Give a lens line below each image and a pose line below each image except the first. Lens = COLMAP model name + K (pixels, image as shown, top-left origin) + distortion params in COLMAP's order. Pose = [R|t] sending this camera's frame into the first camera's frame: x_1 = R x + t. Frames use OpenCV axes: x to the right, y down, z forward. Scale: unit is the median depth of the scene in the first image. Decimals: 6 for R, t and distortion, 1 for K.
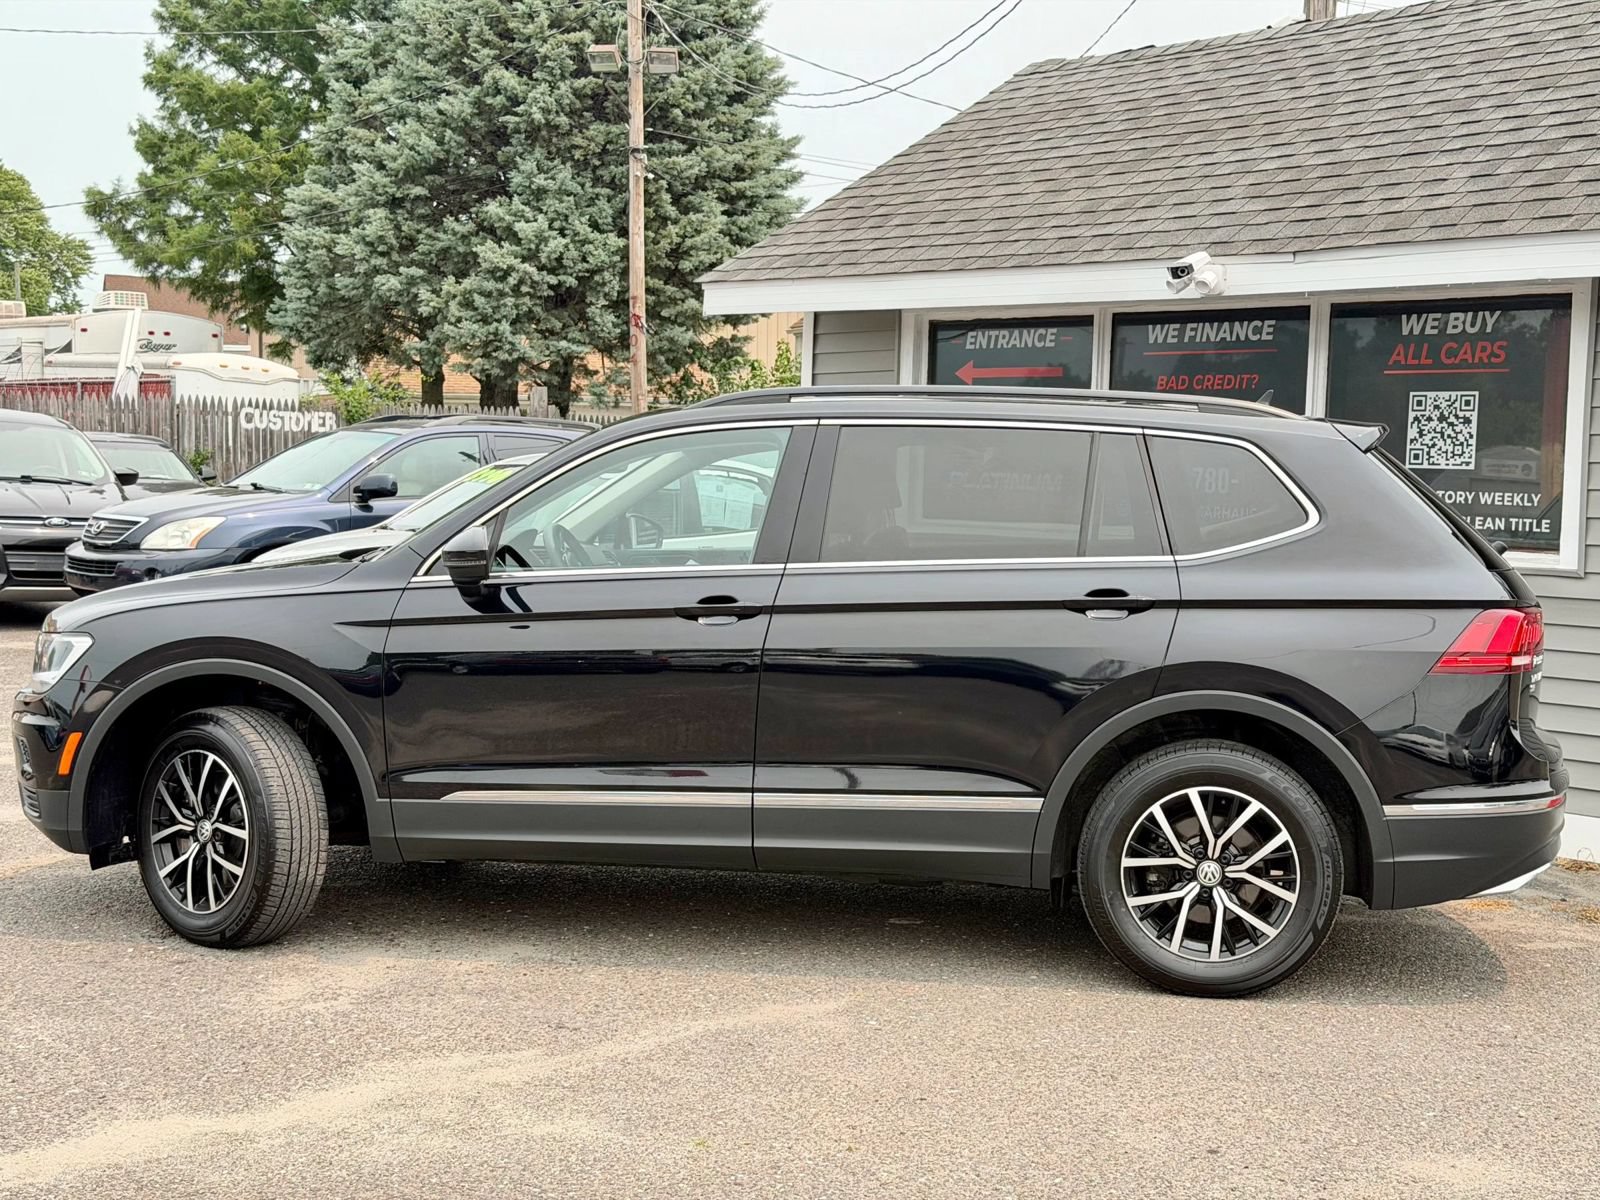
lens RADIAL K [[2230.7, 0, 800.0], [0, 2230.7, 600.0], [0, 0, 1]] dist [0.185559, -0.315487]
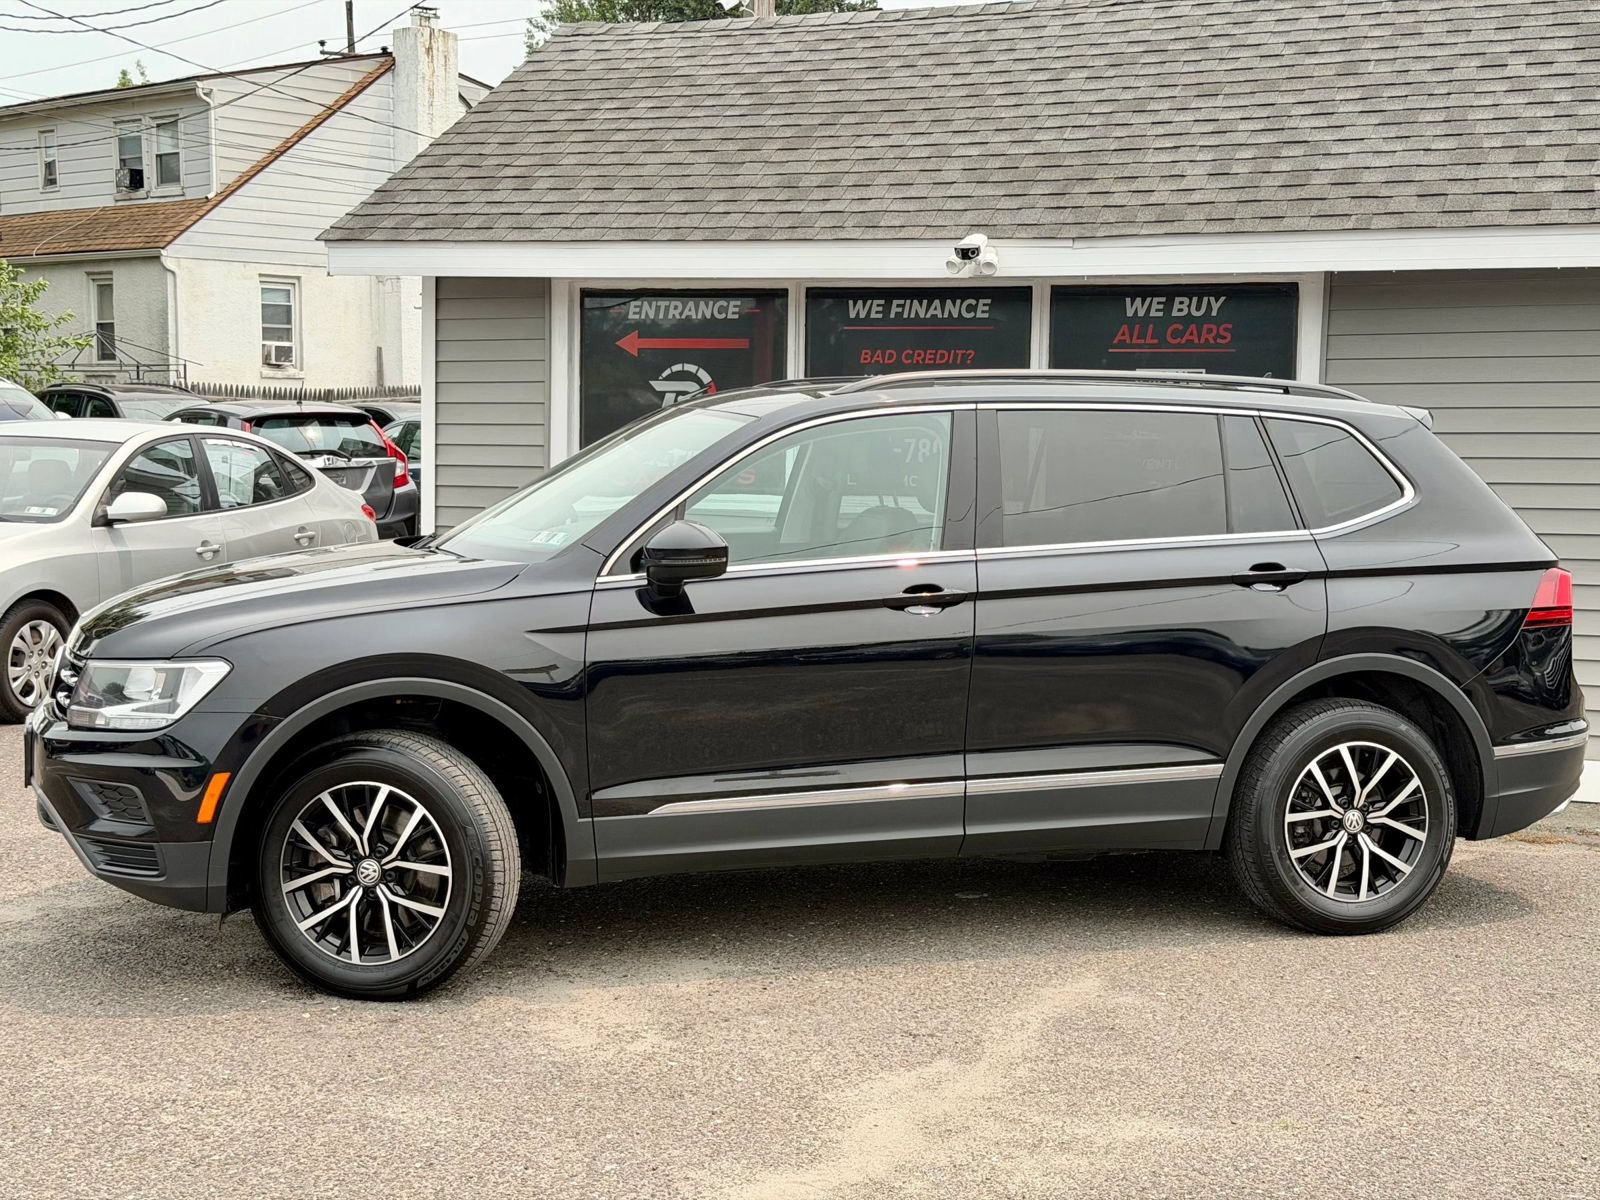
lens RADIAL K [[2230.7, 0, 800.0], [0, 2230.7, 600.0], [0, 0, 1]] dist [0.185559, -0.315487]
pose [[0.895999, -0.044107, 0.441860, -0.369233], [0.034274, 0.998956, 0.030218, -0.018964], [-0.442732, -0.011931, 0.896575, 0.097744]]
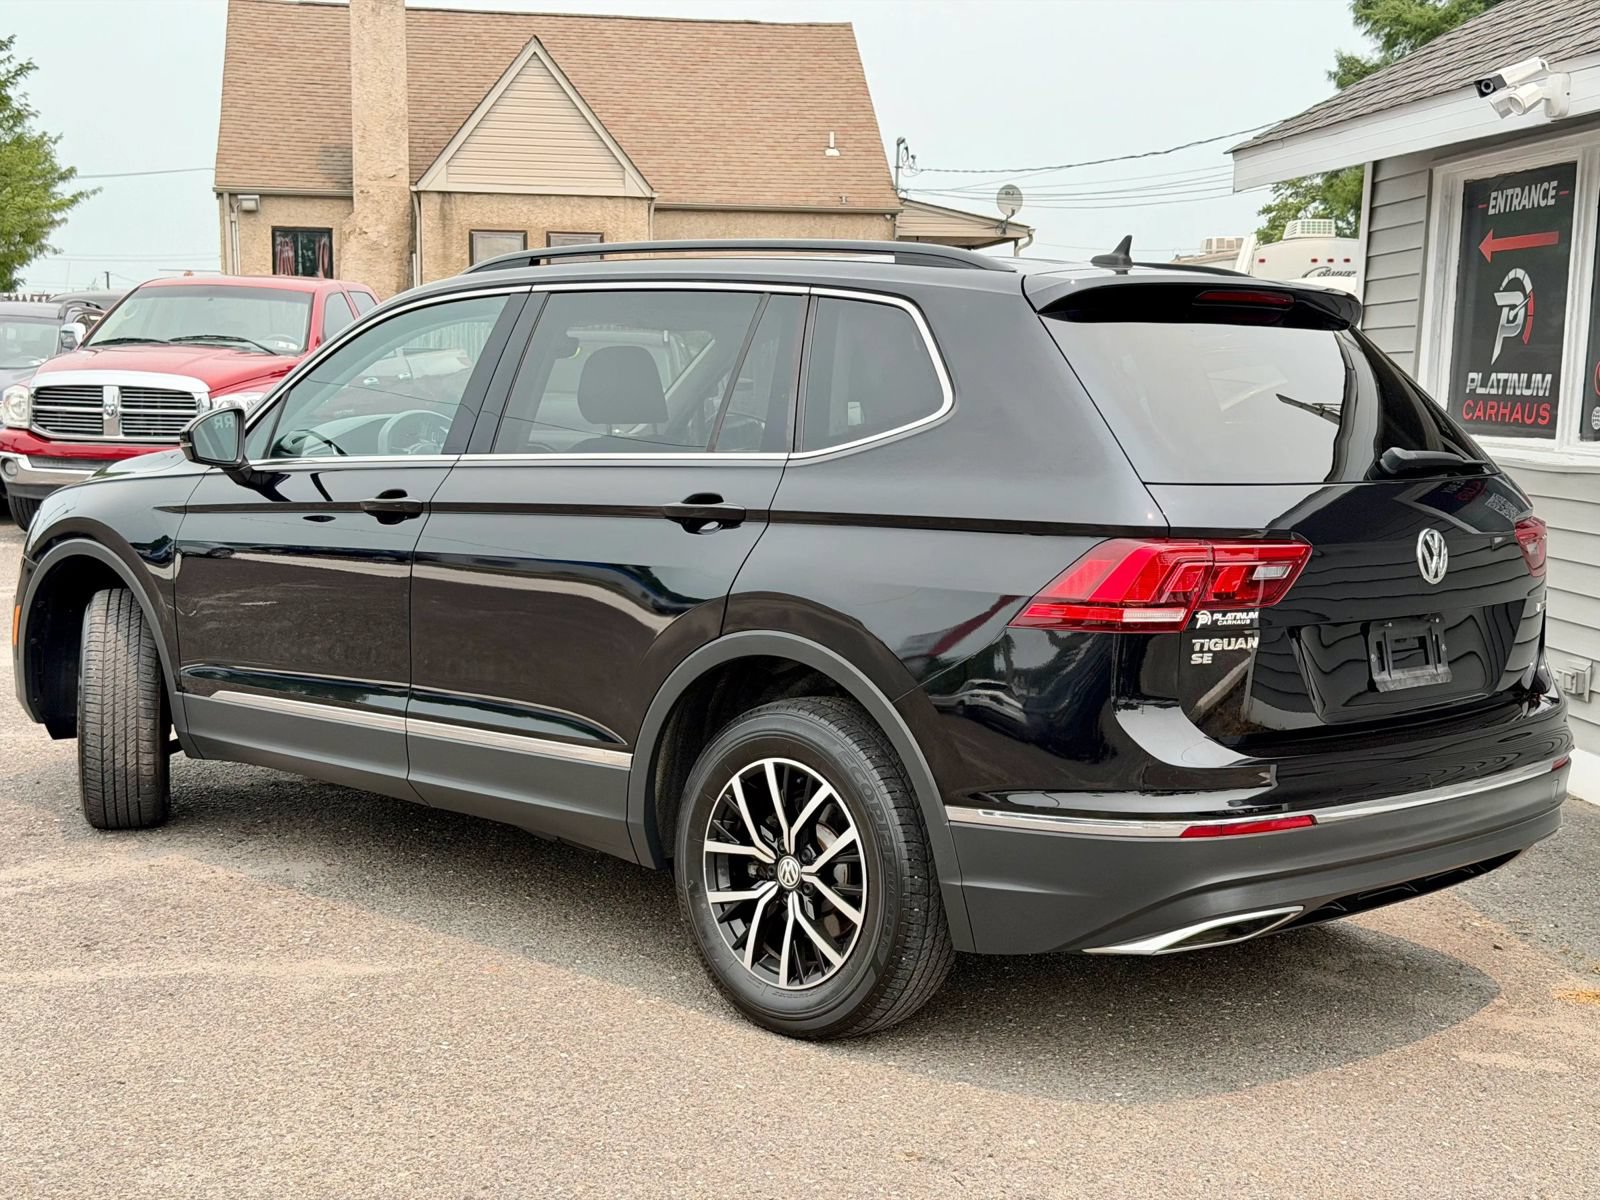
lens RADIAL K [[2230.7, 0, 800.0], [0, 2230.7, 600.0], [0, 0, 1]] dist [0.185559, -0.315487]
pose [[0.810935, 0.057258, -0.582329, 0.426957], [-0.041460, 0.998322, 0.040424, -0.000540], [0.583666, -0.008638, 0.811948, 0.269694]]
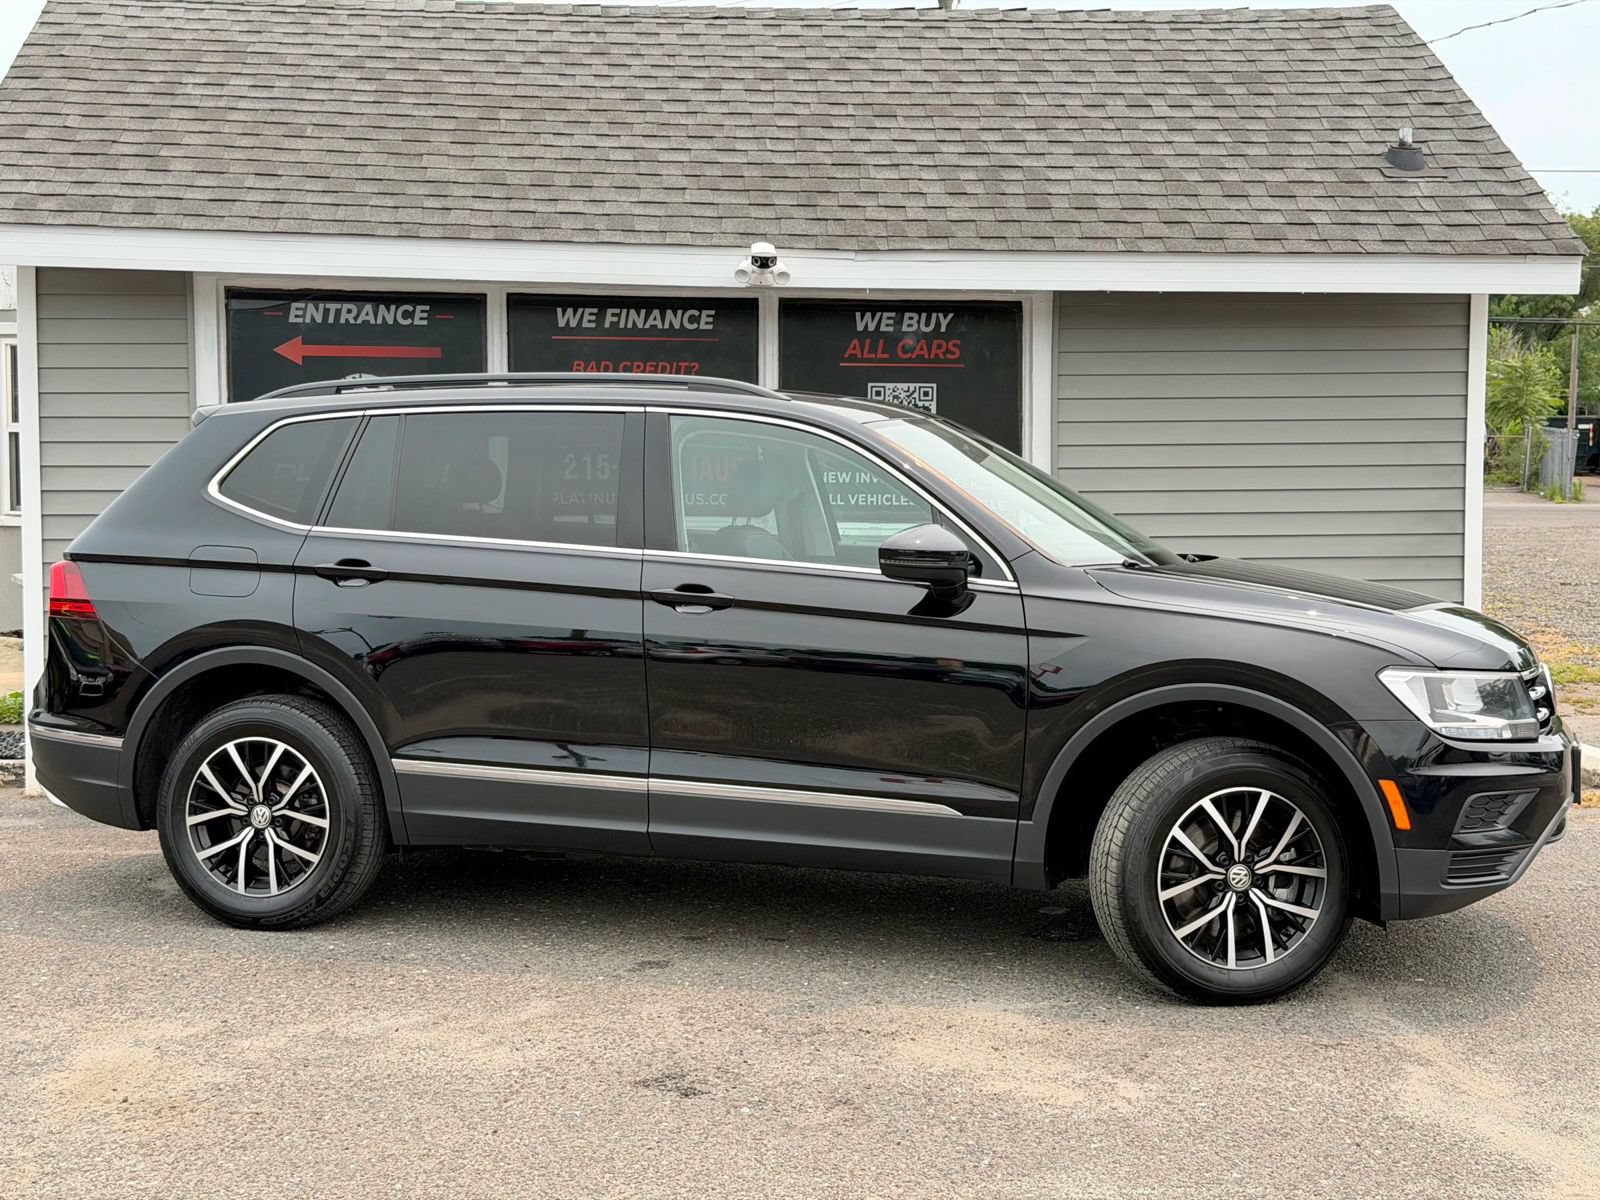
lens RADIAL K [[2230.7, 0, 800.0], [0, 2230.7, 600.0], [0, 0, 1]] dist [0.185559, -0.315487]
pose [[0.590940, -0.070414, 0.803636, -0.646117], [0.061224, 0.997225, 0.042356, -0.035482], [-0.804389, 0.024172, 0.593612, 0.390614]]
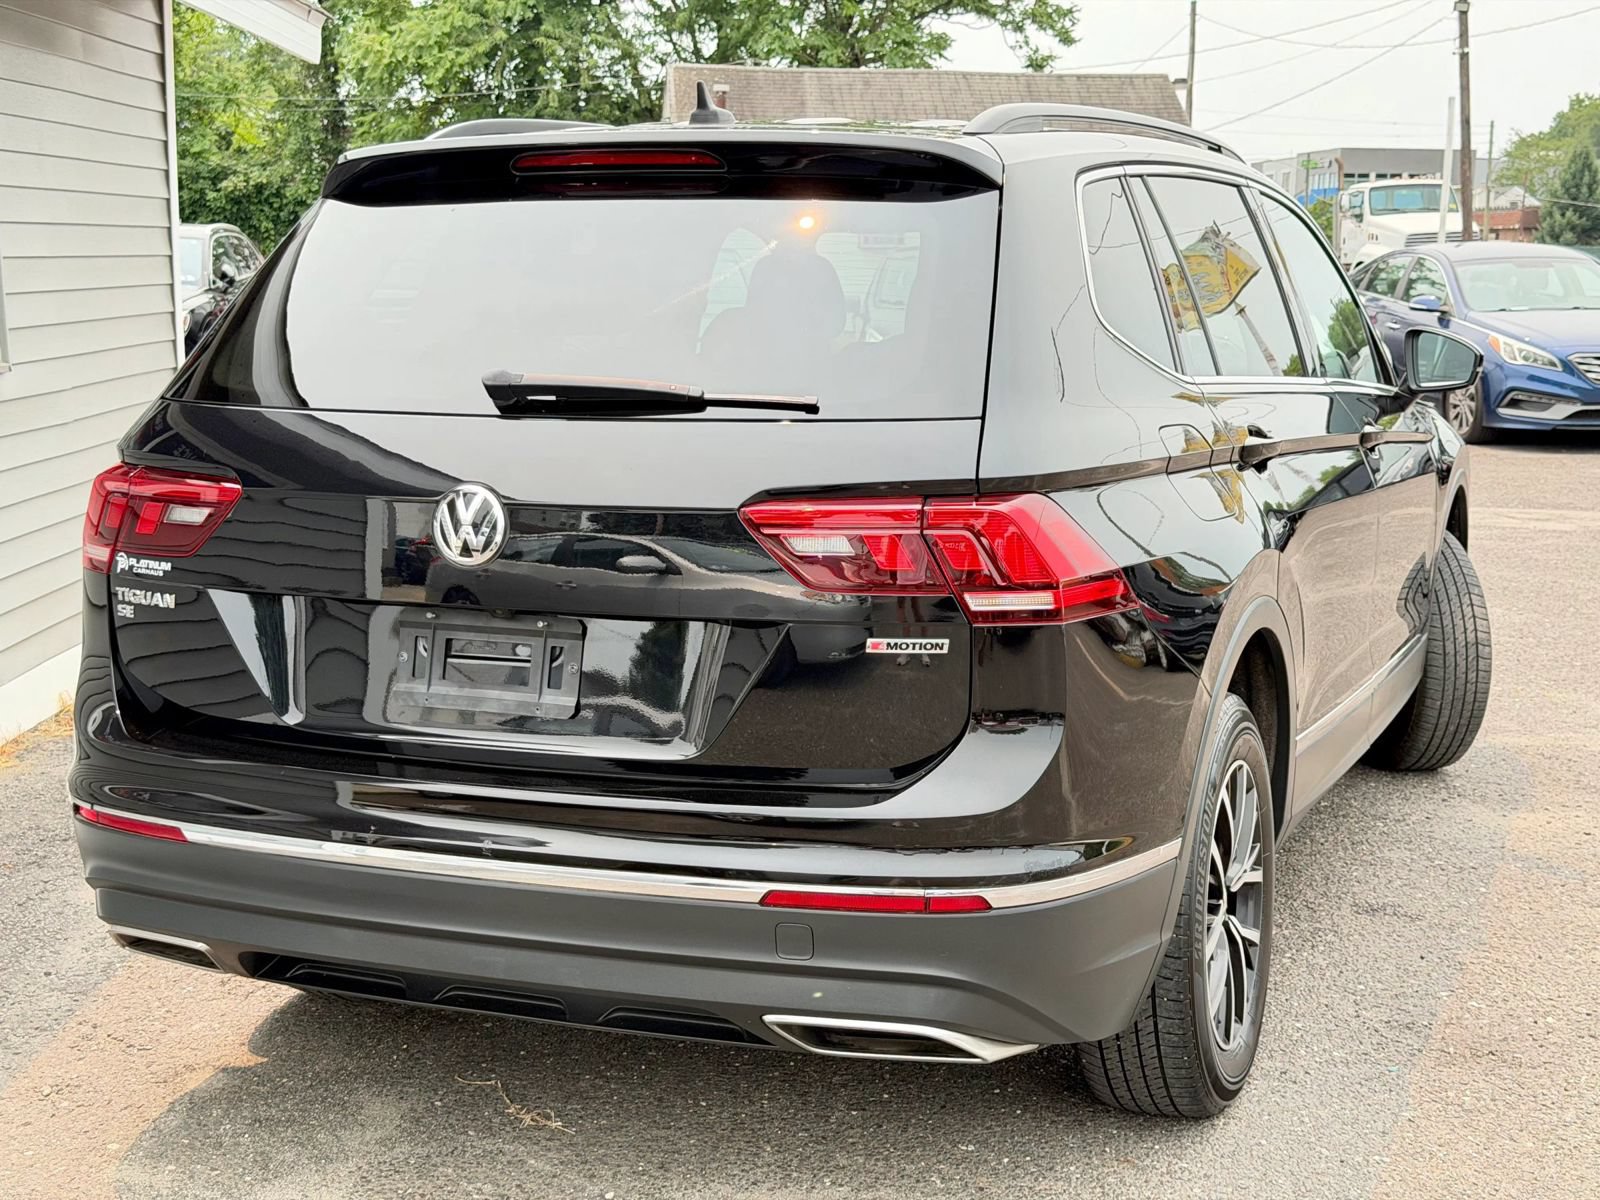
lens RADIAL K [[2230.7, 0, 800.0], [0, 2230.7, 600.0], [0, 0, 1]] dist [0.185559, -0.315487]
pose [[-0.756555, -0.123090, 0.642241, -0.352966], [0.018753, 0.977637, 0.209462, -0.086925], [-0.653661, 0.170513, -0.737328, 1.338737]]
